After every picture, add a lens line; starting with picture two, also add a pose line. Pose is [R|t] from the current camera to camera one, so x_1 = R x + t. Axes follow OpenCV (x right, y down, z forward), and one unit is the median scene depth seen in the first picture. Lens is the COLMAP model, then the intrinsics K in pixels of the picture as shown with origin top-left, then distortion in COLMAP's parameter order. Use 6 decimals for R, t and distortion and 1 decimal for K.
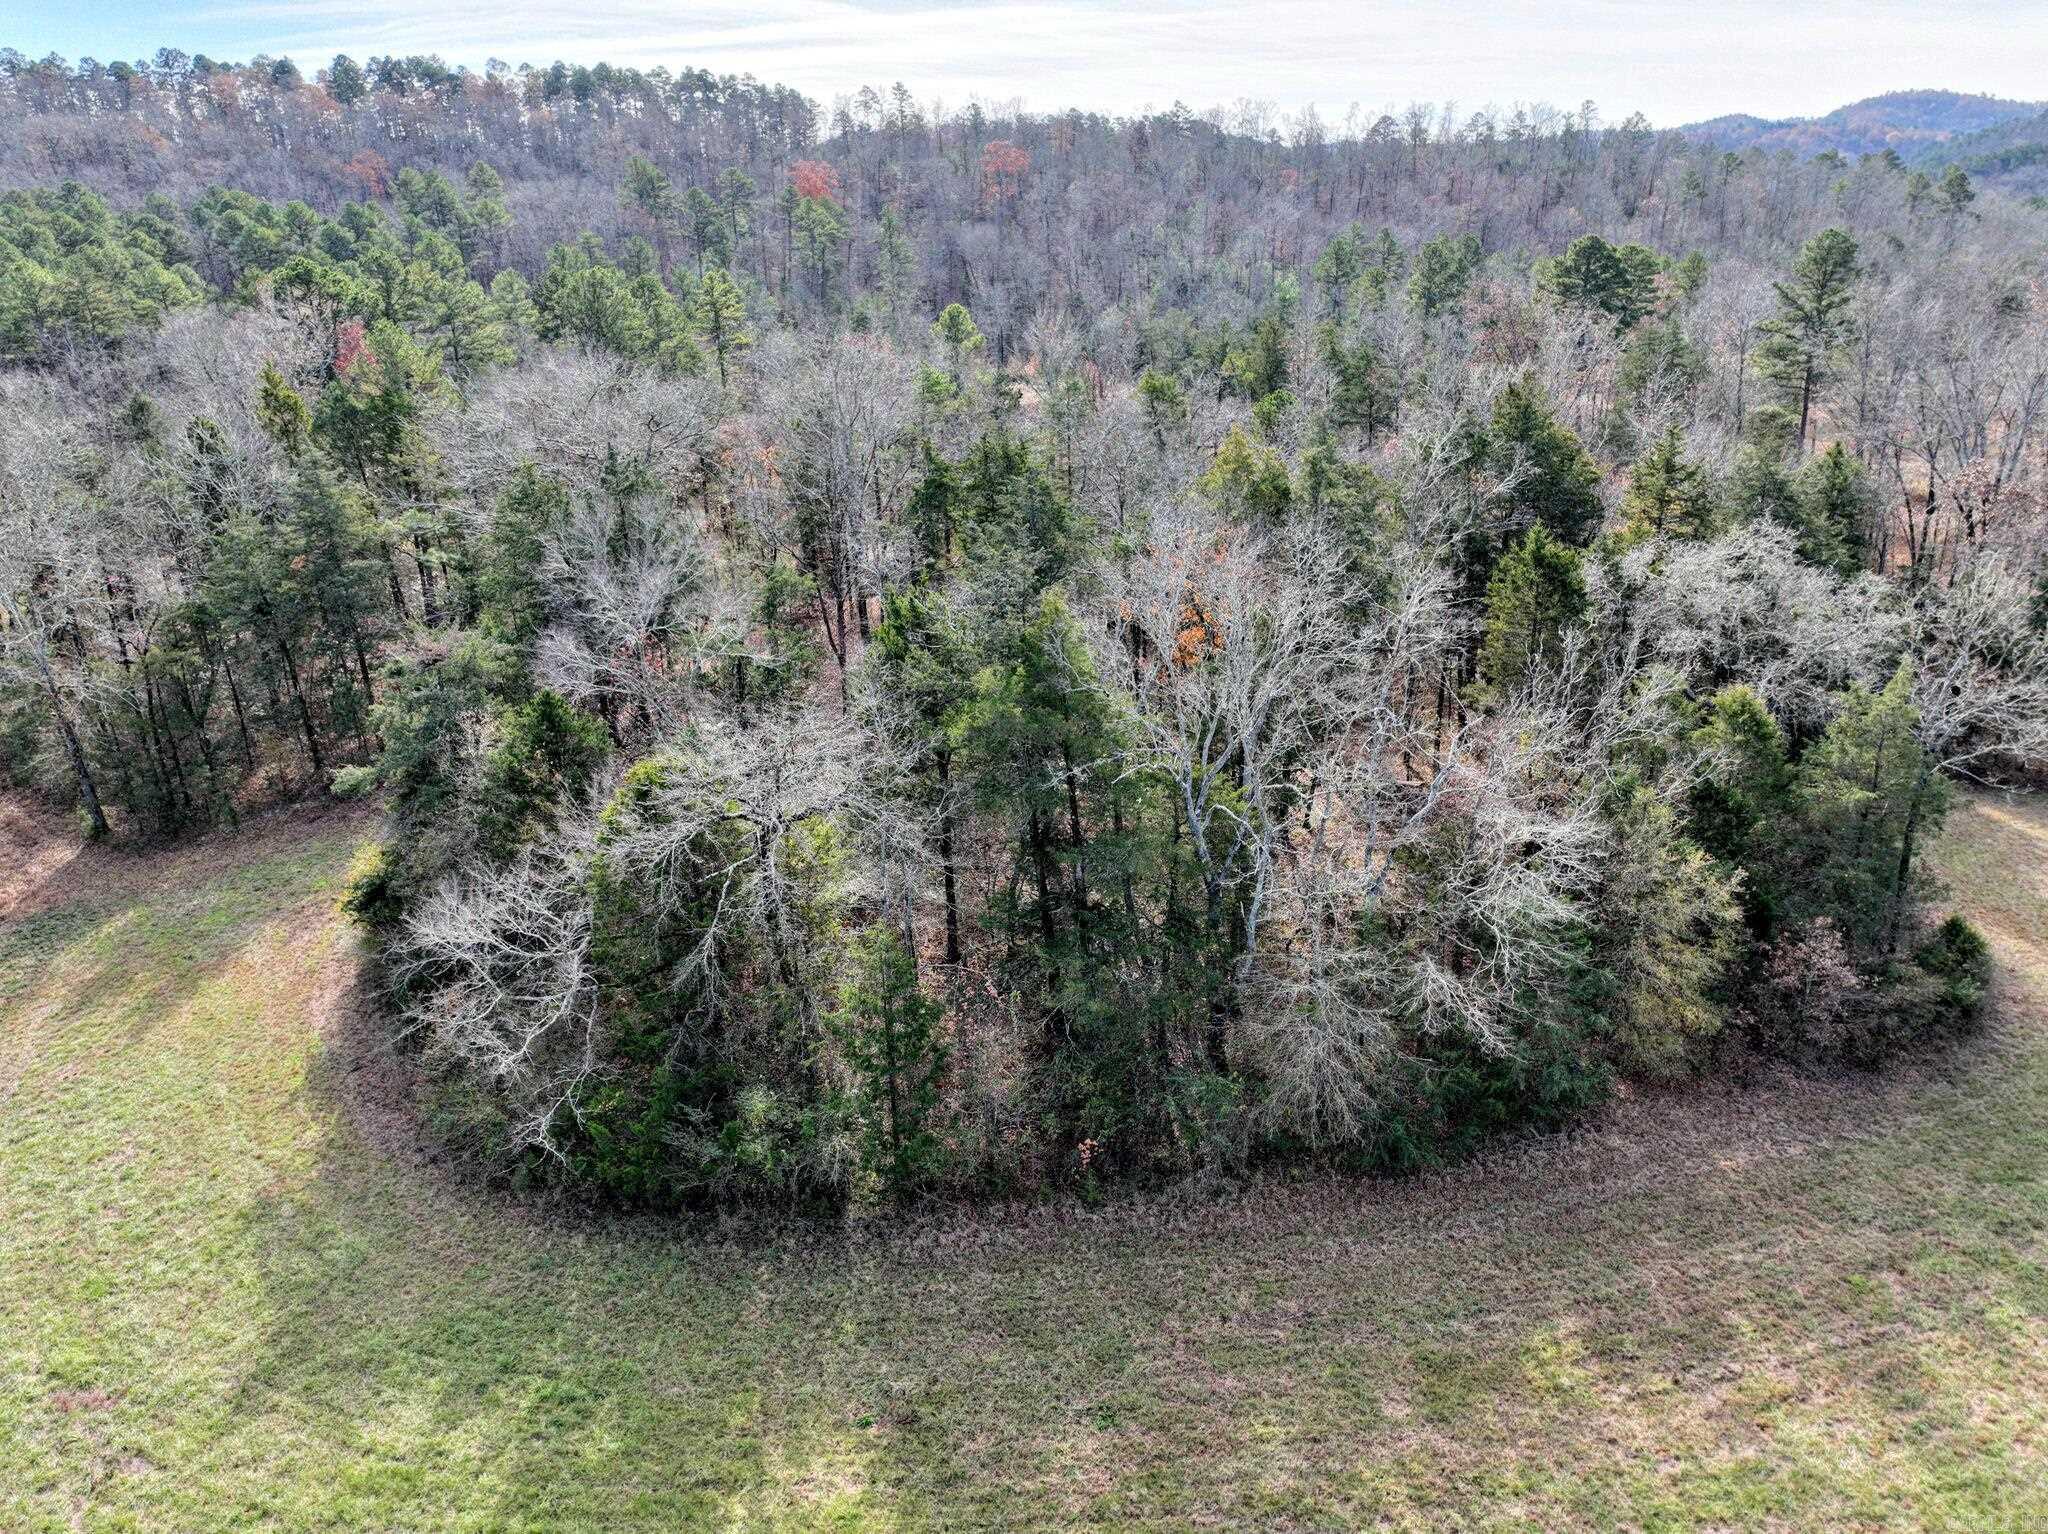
lens RADIAL K [[1452.9, 0, 1026.8], [0, 1452.9, 777.4], [0, 0, 1]] dist [-0.005033, 0.030046]
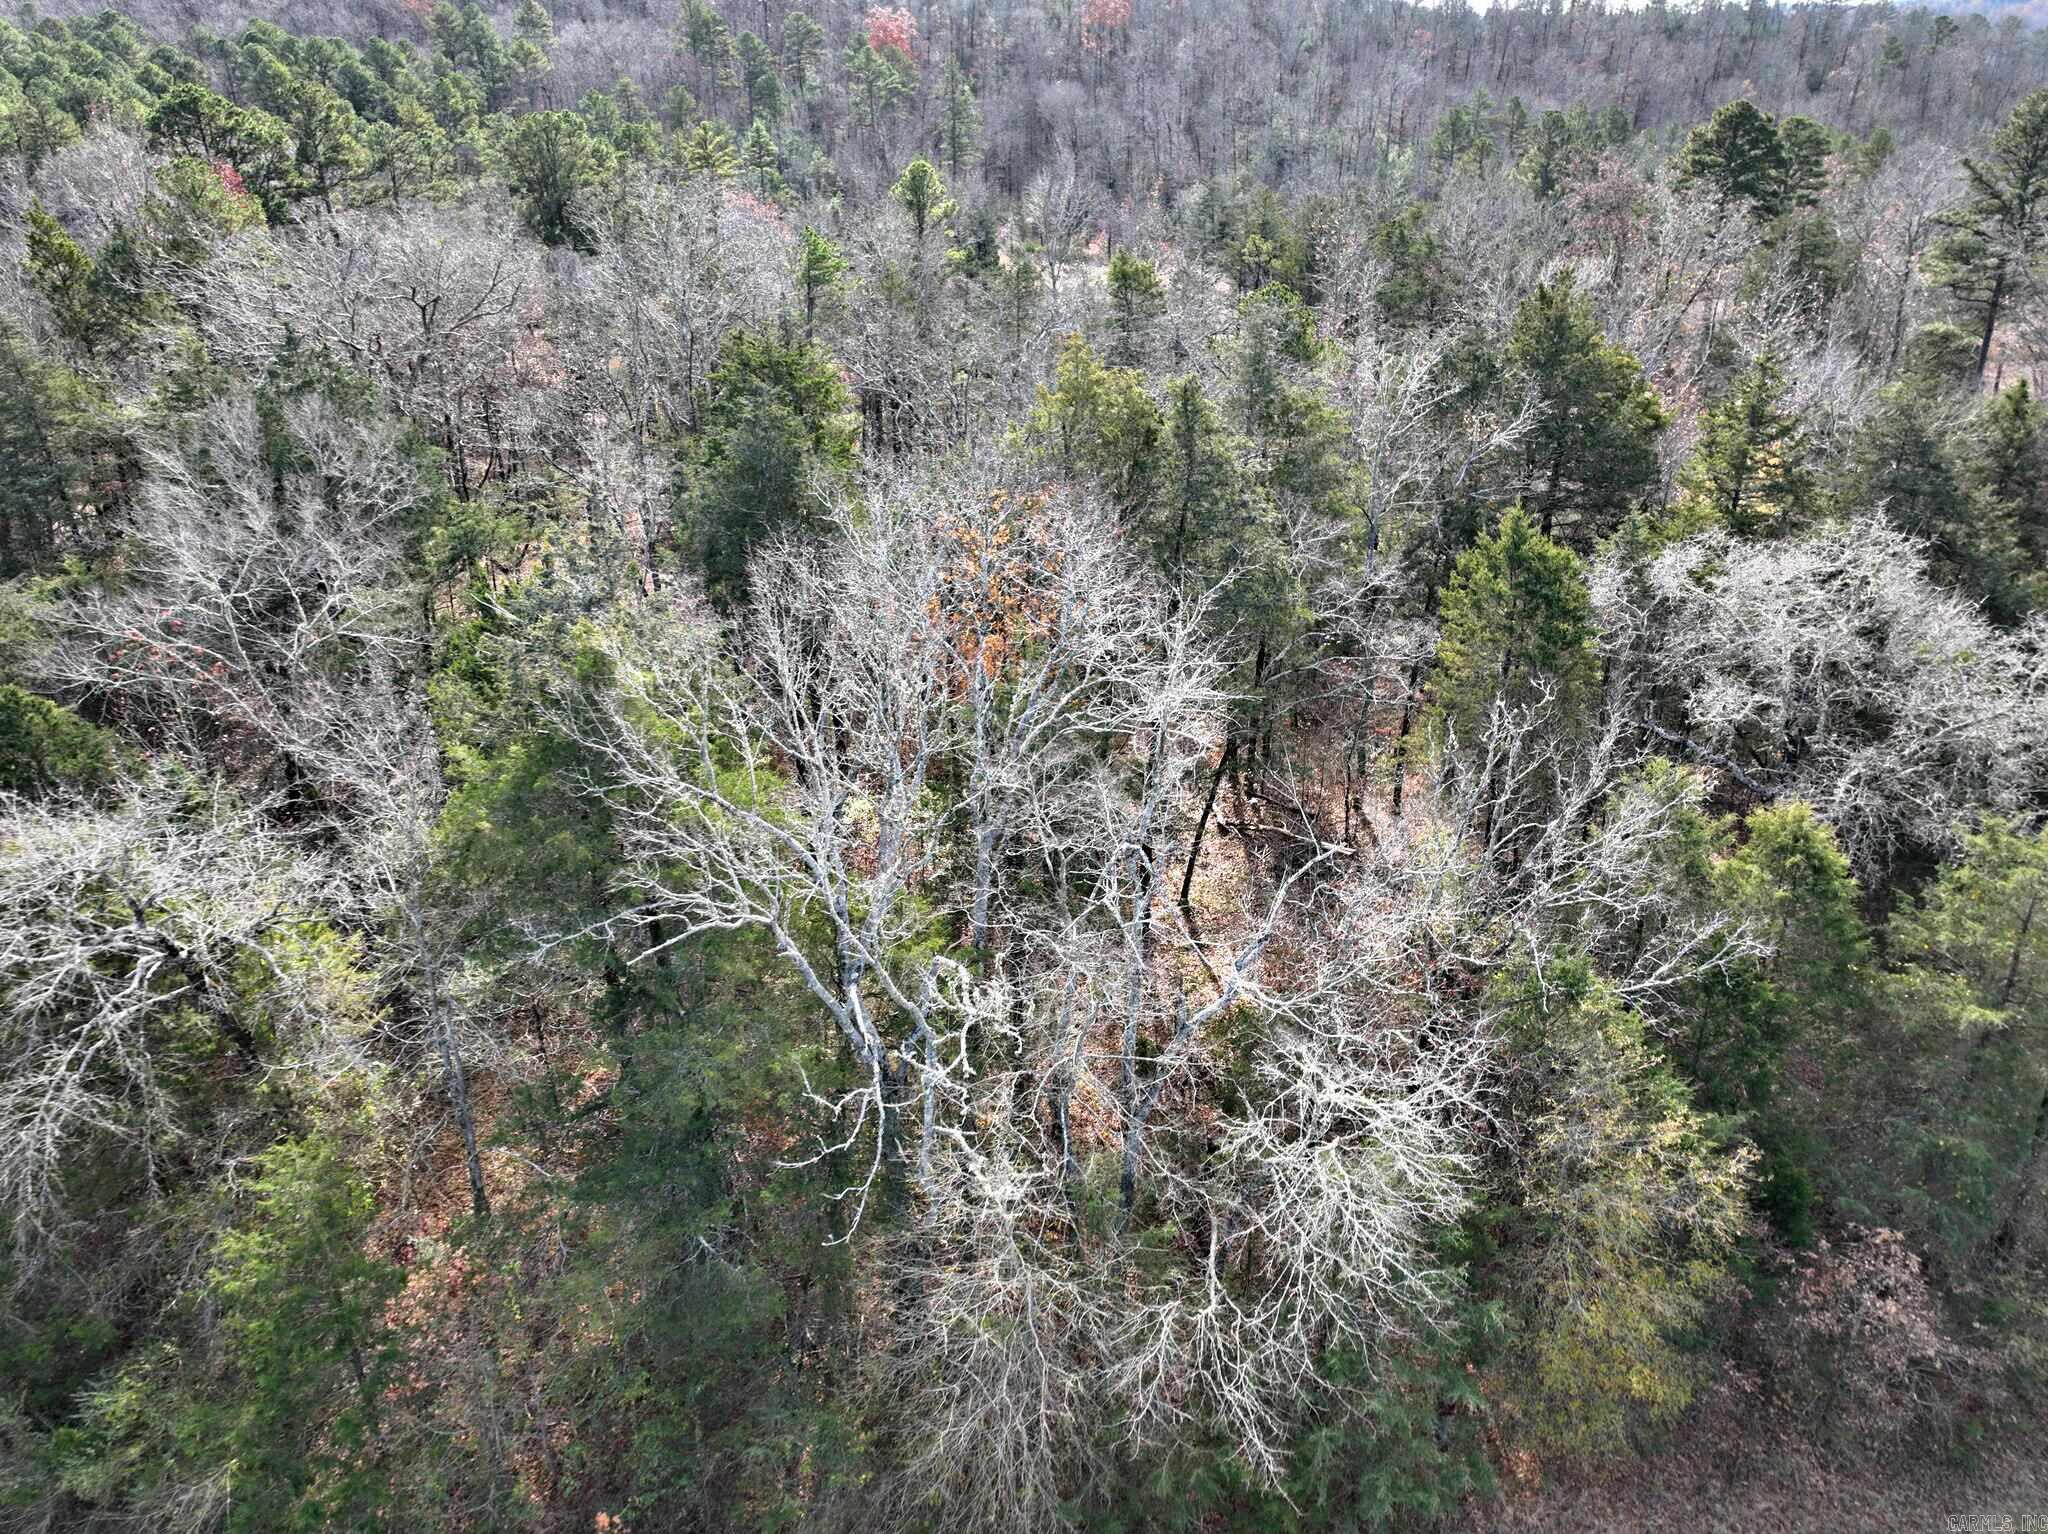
lens RADIAL K [[1452.9, 0, 1026.8], [0, 1452.9, 777.4], [0, 0, 1]] dist [-0.005033, 0.030046]
pose [[0.995276, 0.061173, -0.075393, 0.149271], [-0.055319, 0.995462, 0.077427, -0.072336], [0.079787, -0.072891, 0.994143, 0.255351]]
